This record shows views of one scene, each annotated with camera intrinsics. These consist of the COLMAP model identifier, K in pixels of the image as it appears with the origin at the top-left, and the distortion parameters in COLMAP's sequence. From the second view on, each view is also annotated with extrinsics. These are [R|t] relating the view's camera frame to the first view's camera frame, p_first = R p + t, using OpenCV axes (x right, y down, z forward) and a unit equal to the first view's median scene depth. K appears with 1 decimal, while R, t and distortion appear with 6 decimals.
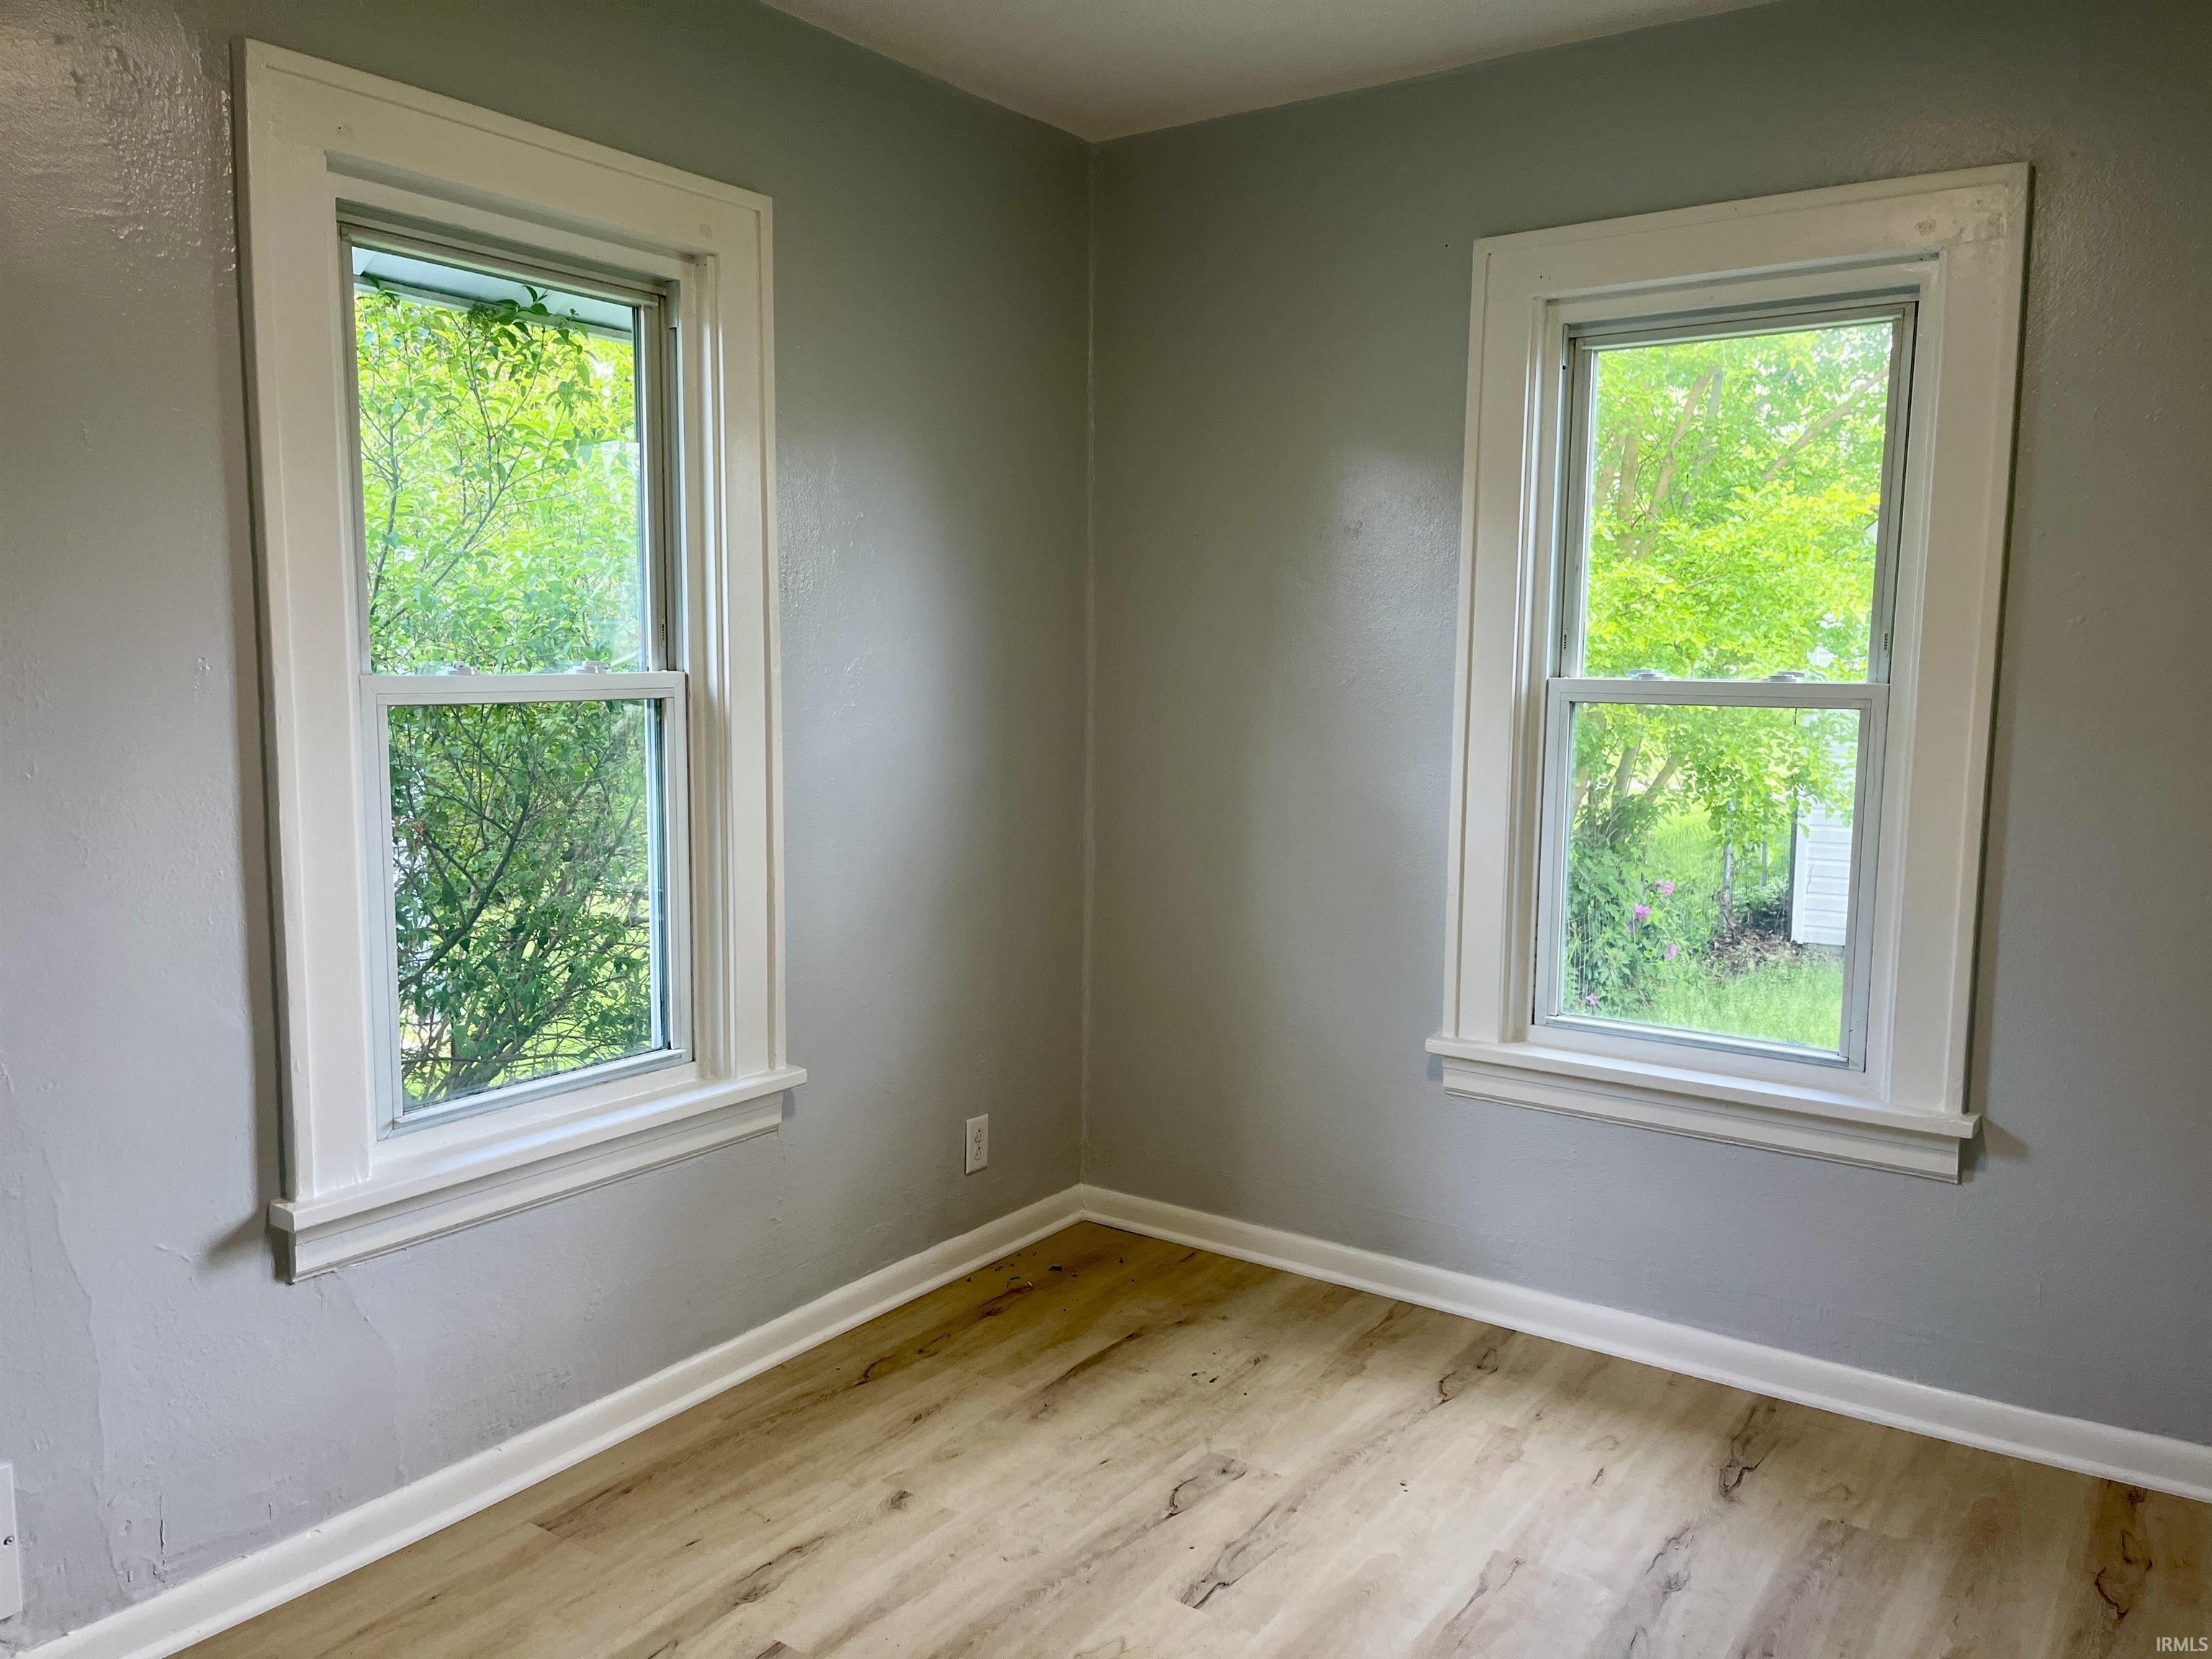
lens RADIAL K [[1681.8, 0, 1111.2], [0, 1681.8, 839.1], [0, 0, 1]] dist [0.075515, -0.078789]
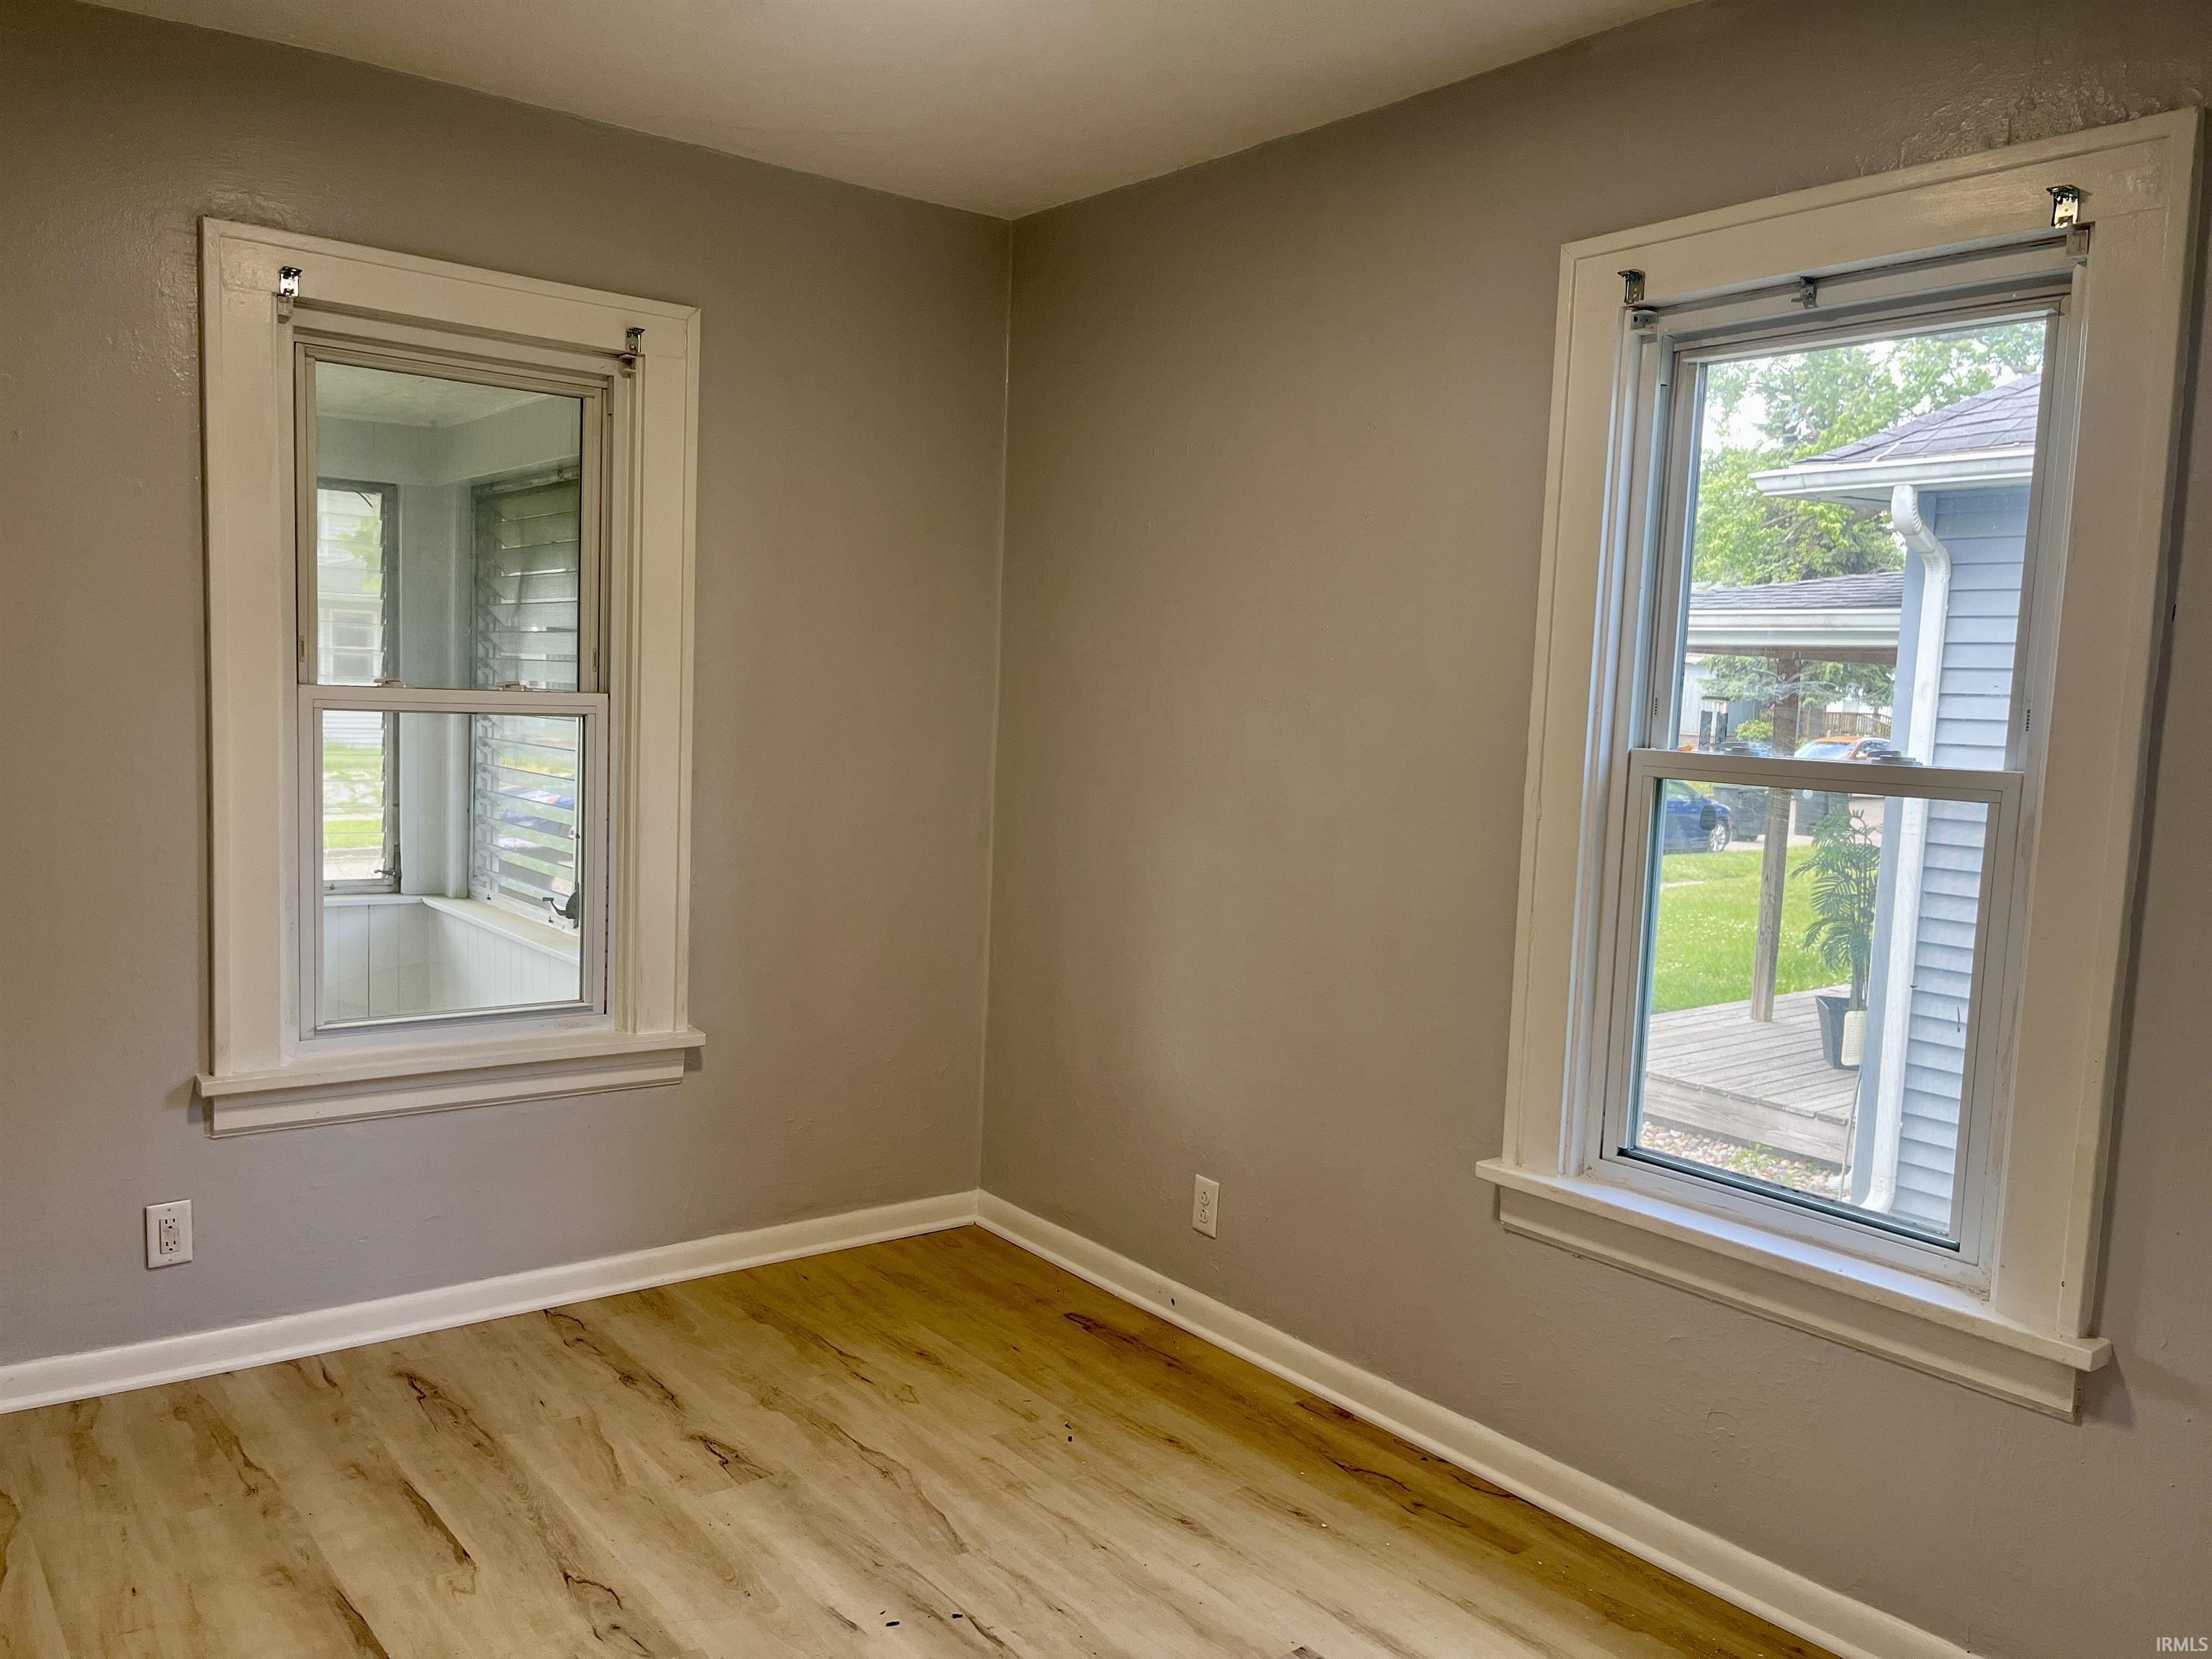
lens RADIAL K [[1681.8, 0, 1111.2], [0, 1681.8, 839.1], [0, 0, 1]] dist [0.075515, -0.078789]
pose [[0.852056, 0.077436, -0.517691, 0.509002], [-0.095281, 0.995419, -0.007927, -0.013895], [0.514706, 0.056081, 0.855531, 0.105912]]
